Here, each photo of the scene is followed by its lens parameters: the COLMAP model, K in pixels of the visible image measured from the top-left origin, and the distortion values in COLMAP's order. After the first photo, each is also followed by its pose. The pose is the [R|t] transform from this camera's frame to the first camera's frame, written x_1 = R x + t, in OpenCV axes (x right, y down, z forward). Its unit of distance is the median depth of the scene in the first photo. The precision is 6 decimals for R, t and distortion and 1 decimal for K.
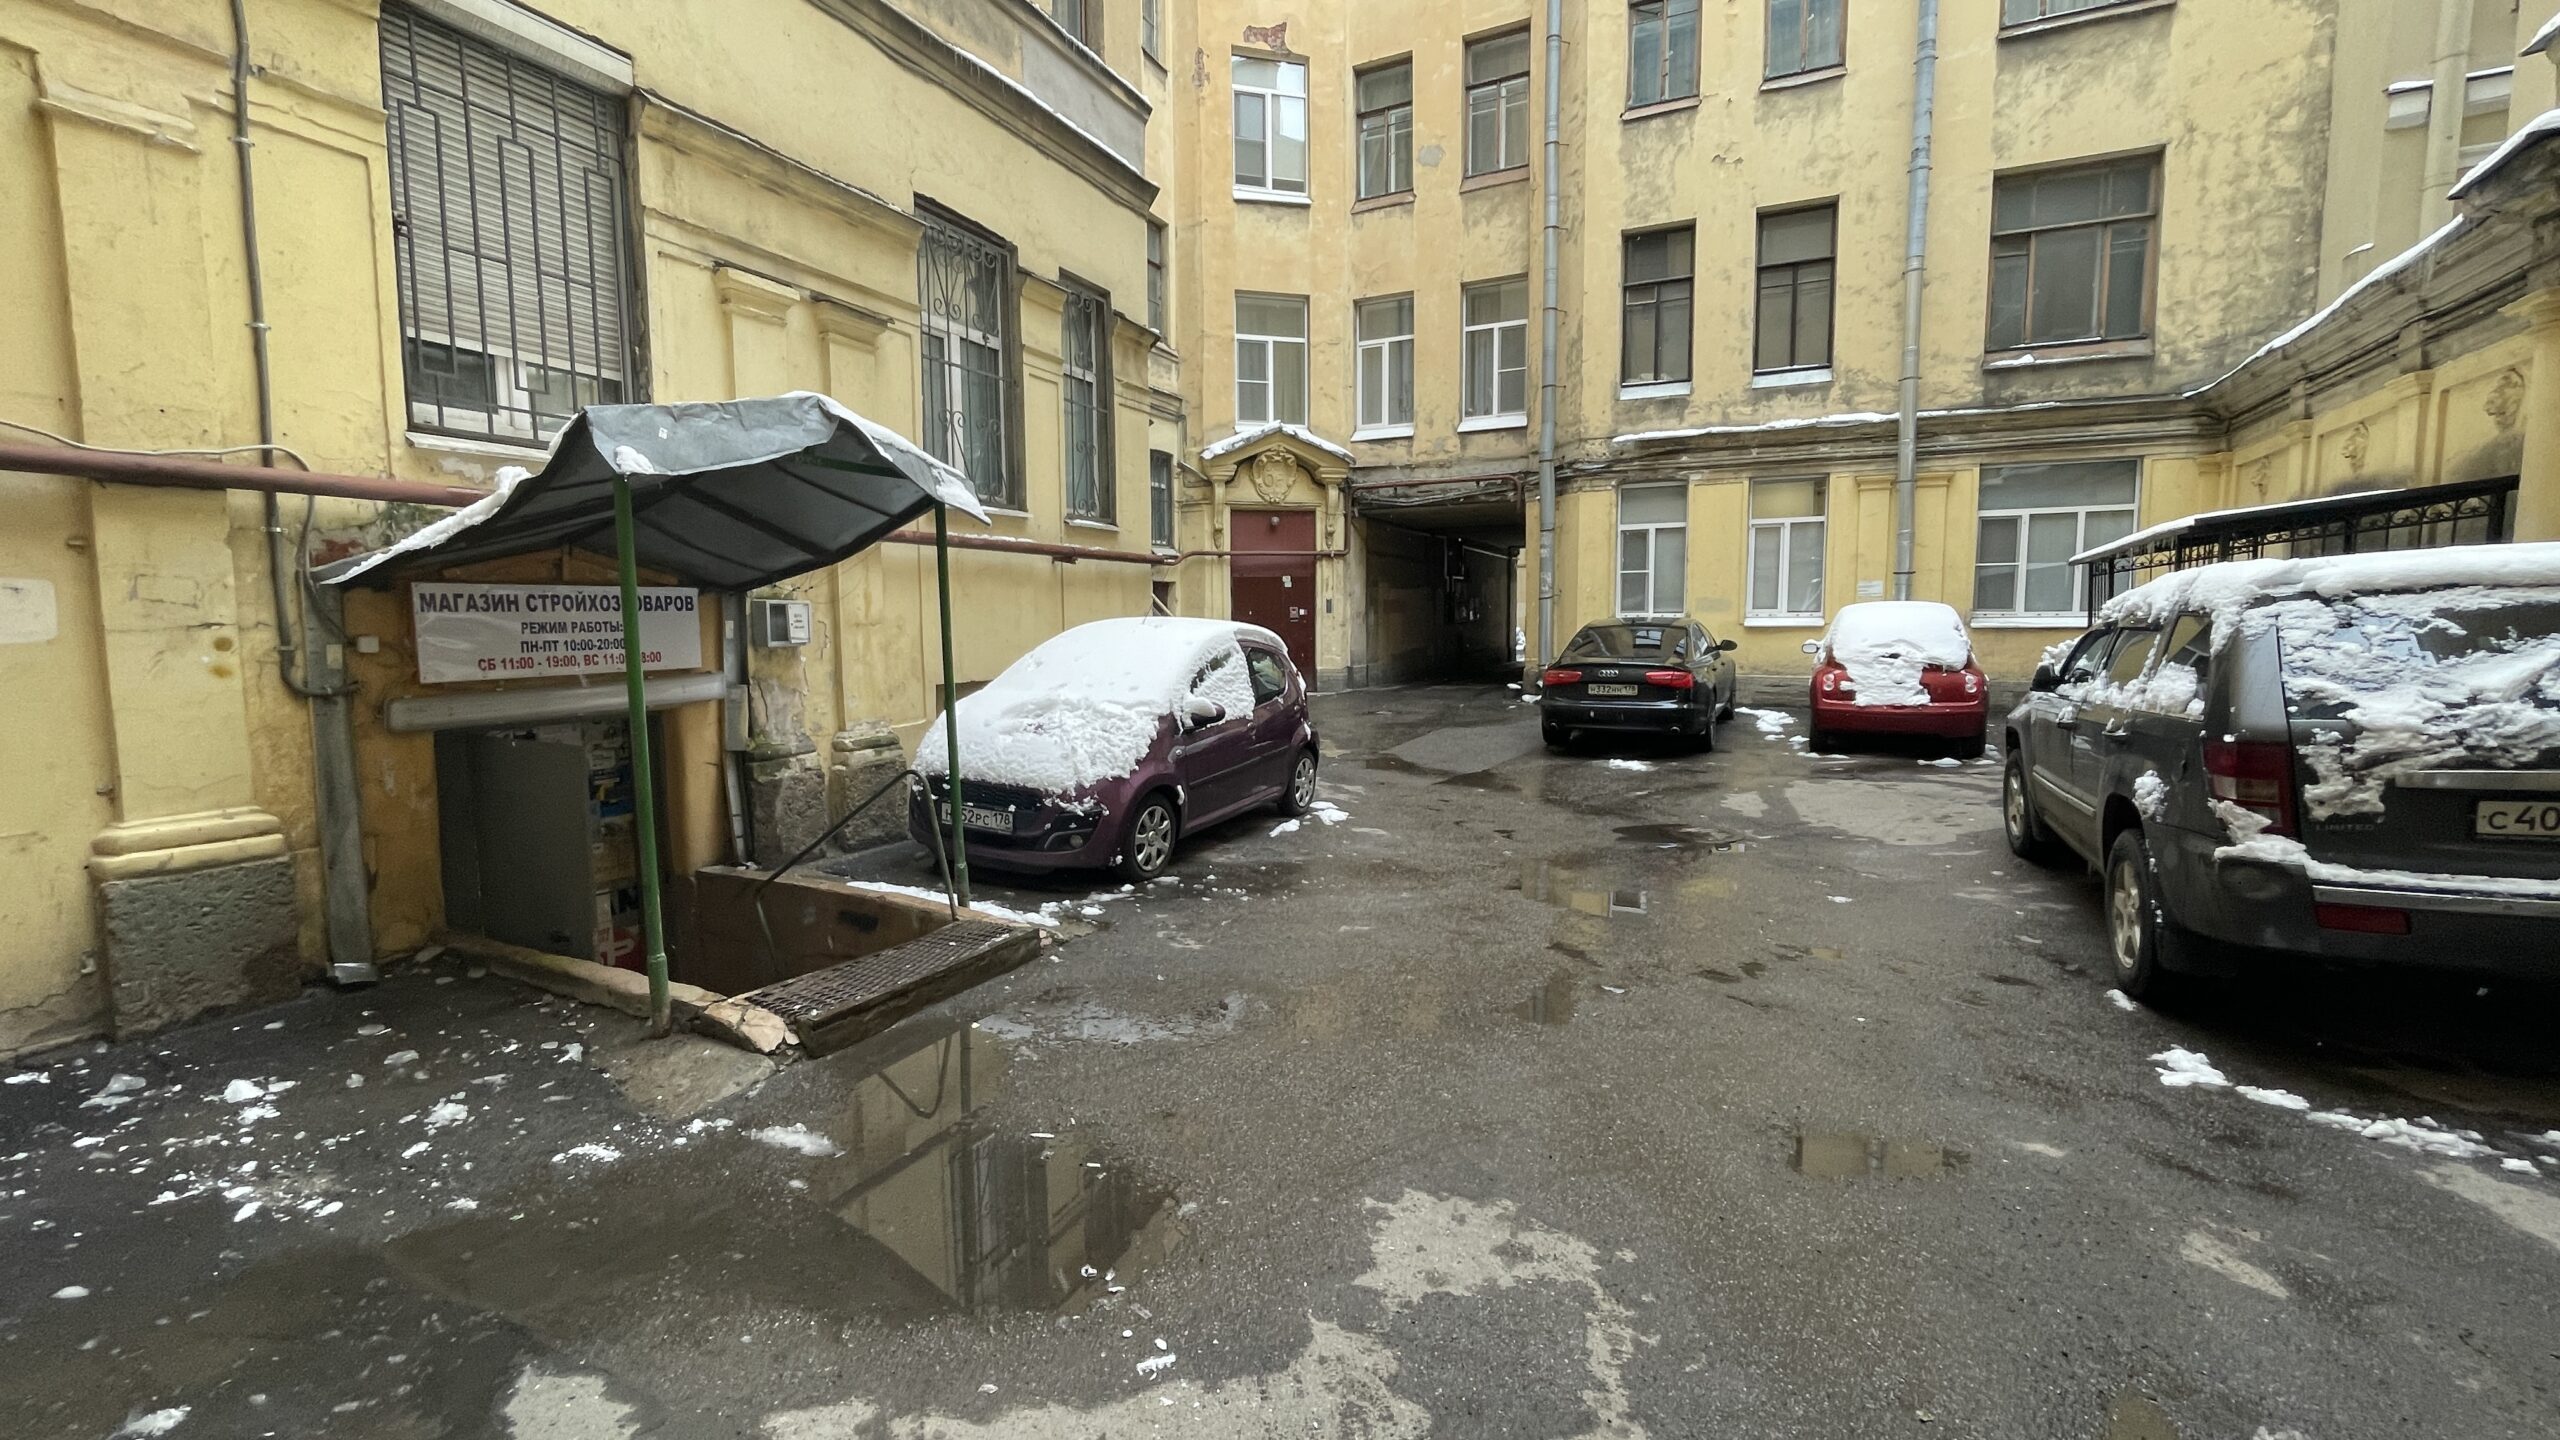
lens RADIAL K [[1039.1, 0, 1272.7], [0, 1039.1, 714.1], [0, 0, 1]] dist [0.000212, -0.000047]
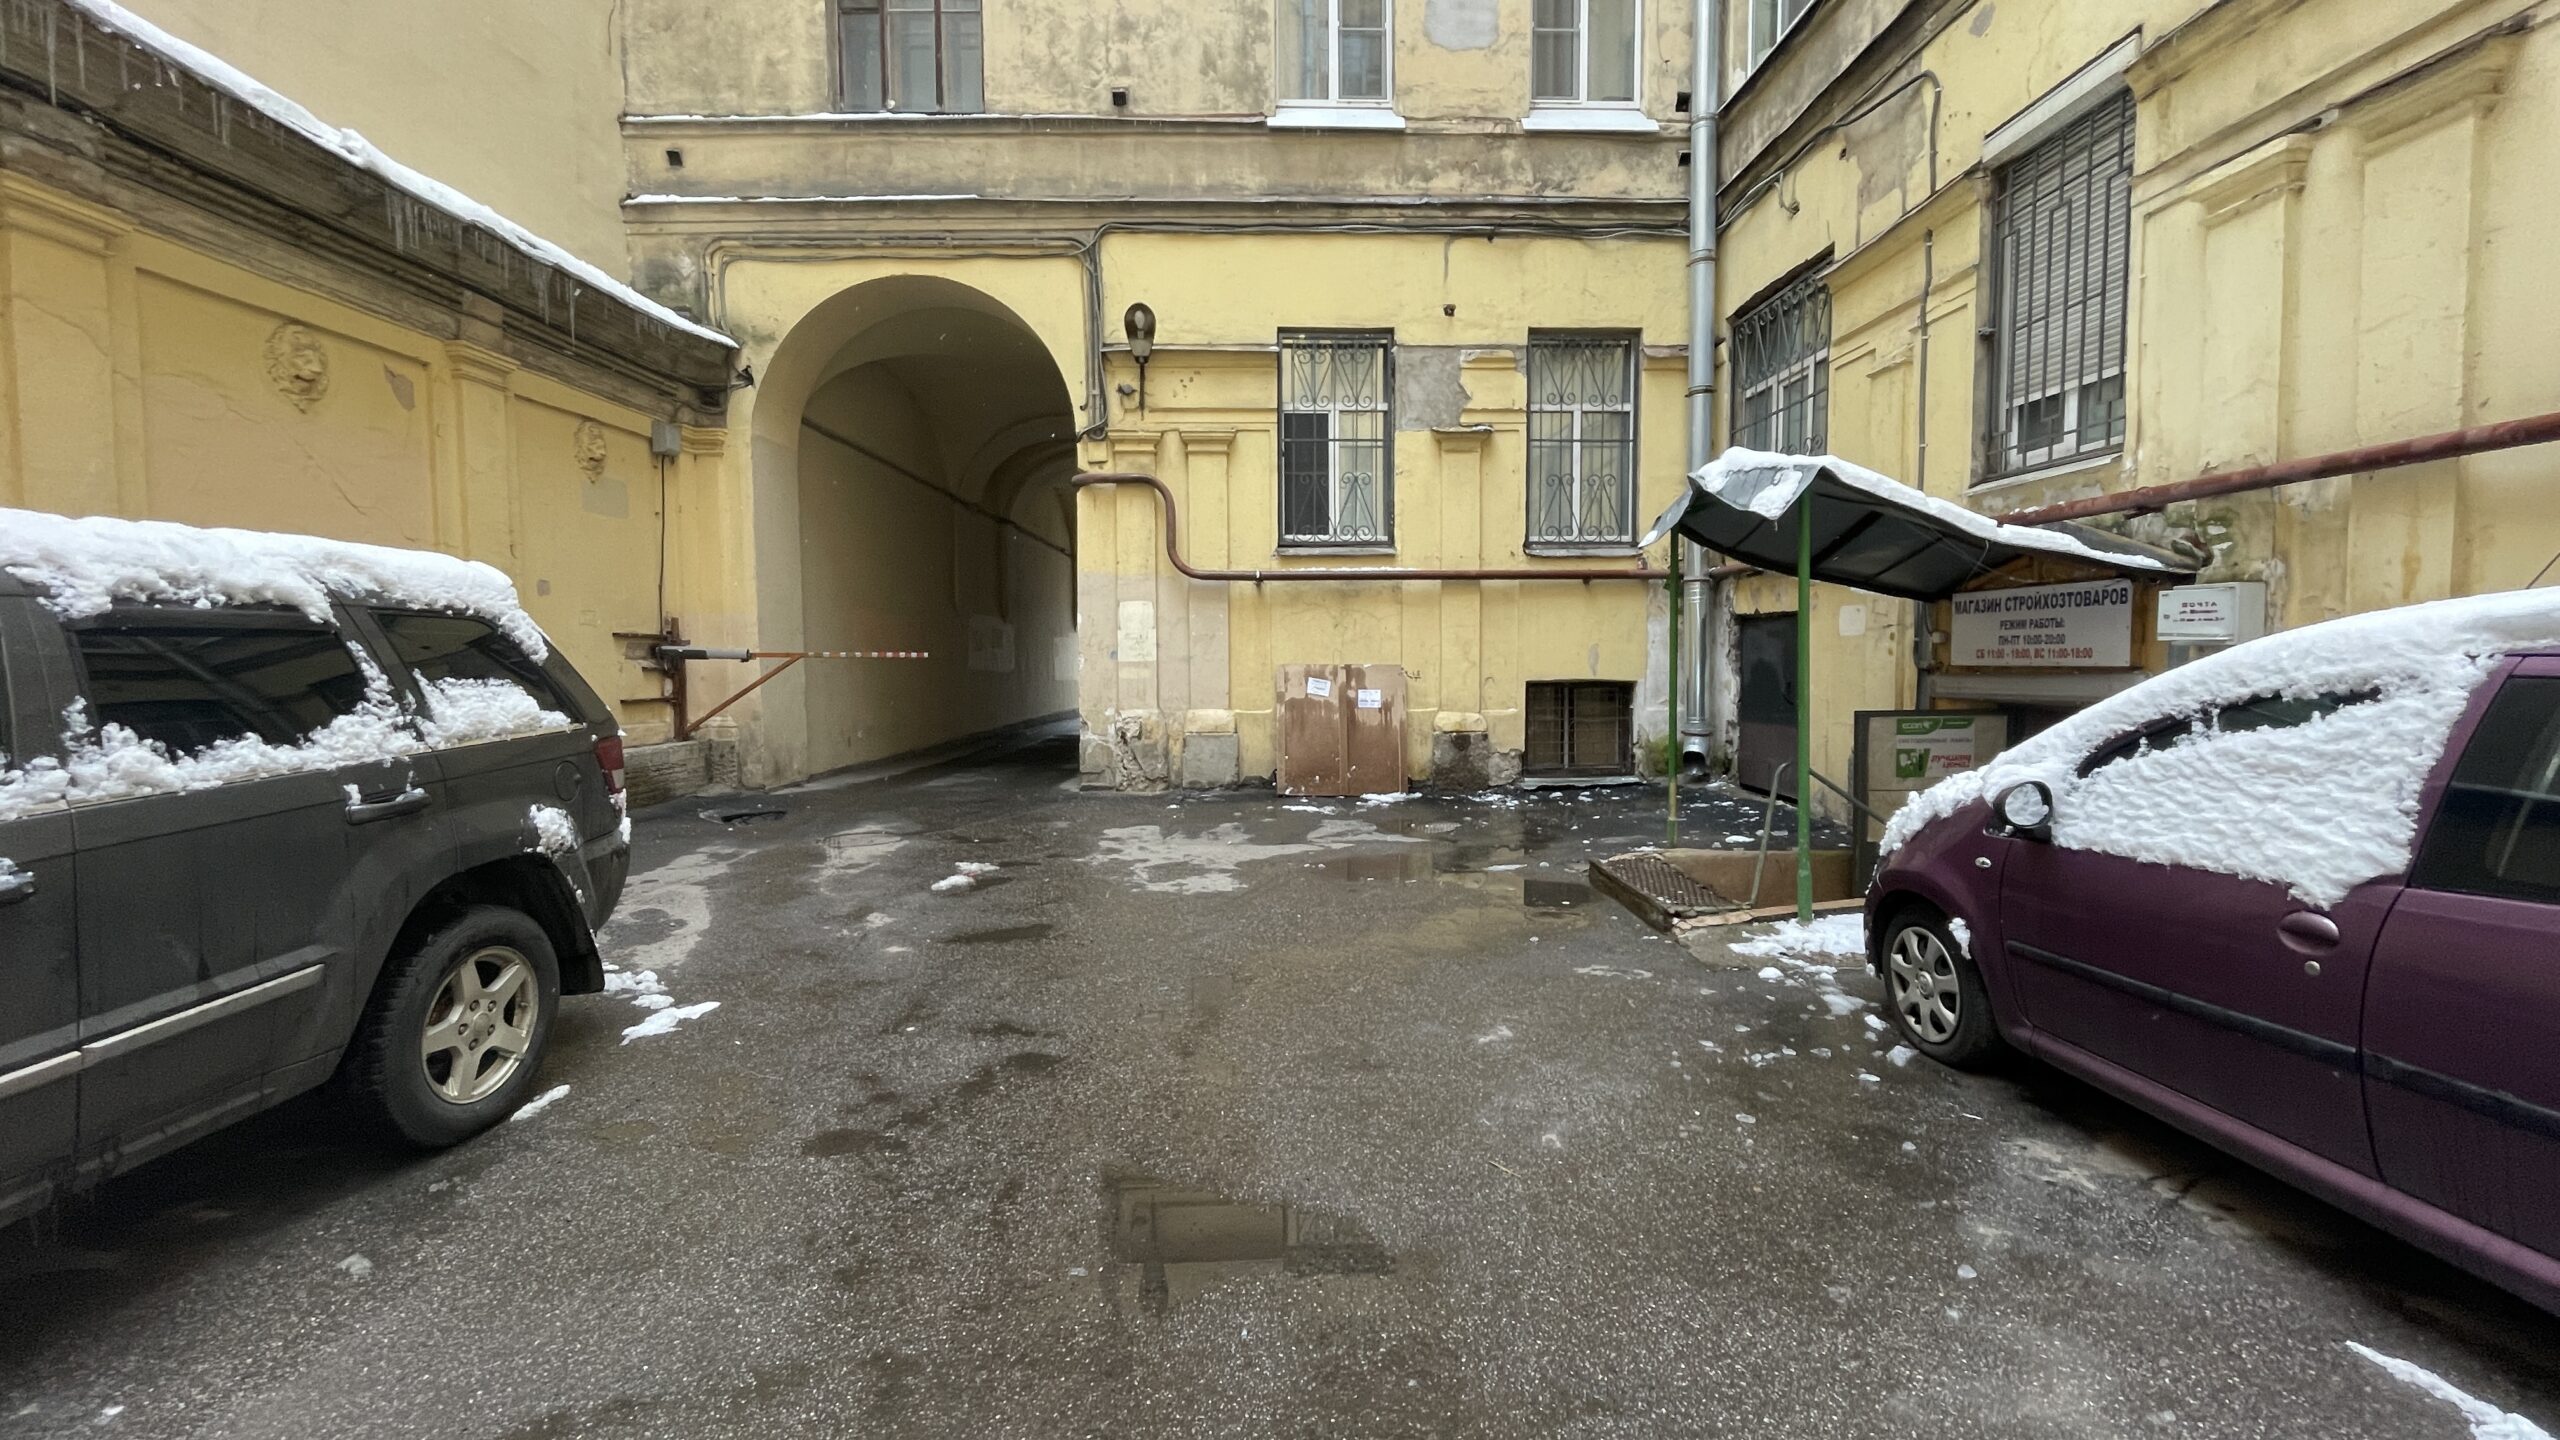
lens RADIAL K [[1039.2, 0, 1275.1], [0, 1039.2, 708.5], [0, 0, 1]] dist [-0.003243, -0.000098]
pose [[-0.893803, 0.037537, -0.446887, 0.534930], [-0.028085, 0.989850, 0.139316, -0.119100], [0.447580, 0.137072, -0.883676, 1.545145]]
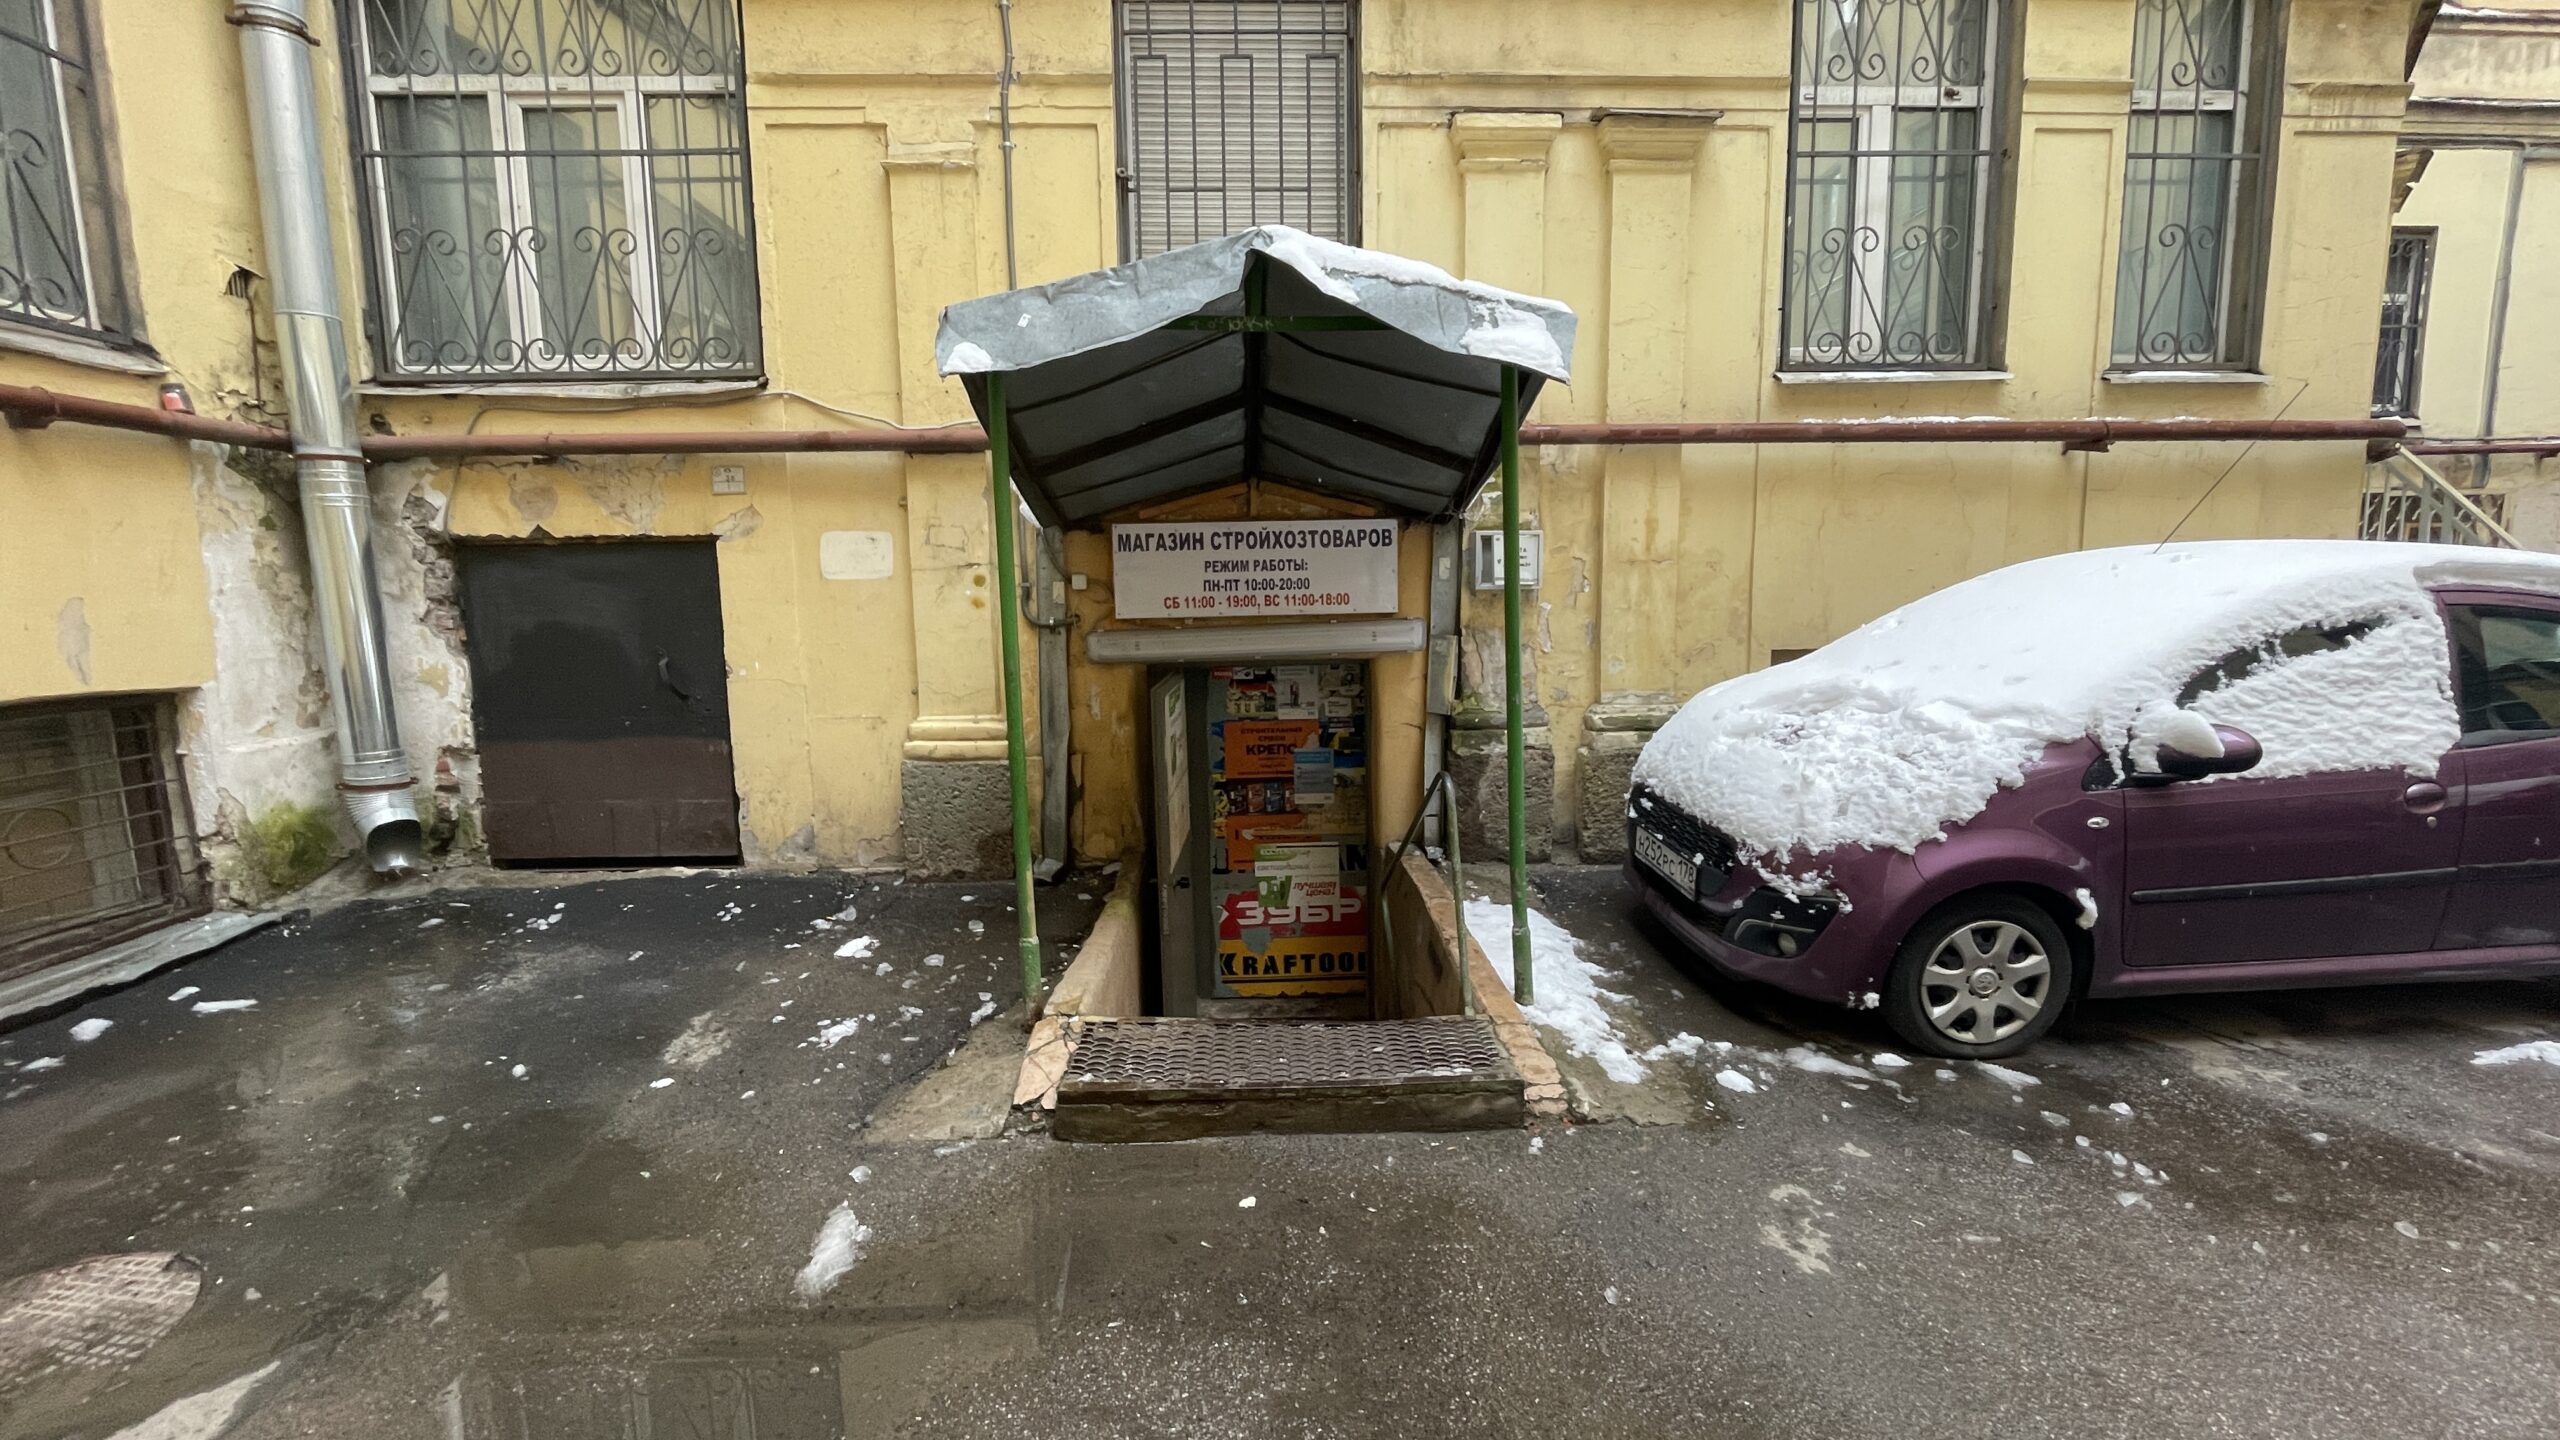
lens RADIAL K [[1039.2, 0, 1275.1], [0, 1039.2, 708.5], [0, 0, 1]] dist [-0.003243, -0.000098]
pose [[0.466512, 0.108966, -0.877777, 0.172763], [-0.071039, 0.993793, 0.085613, -0.034244], [0.881657, 0.022417, 0.471357, 0.537387]]
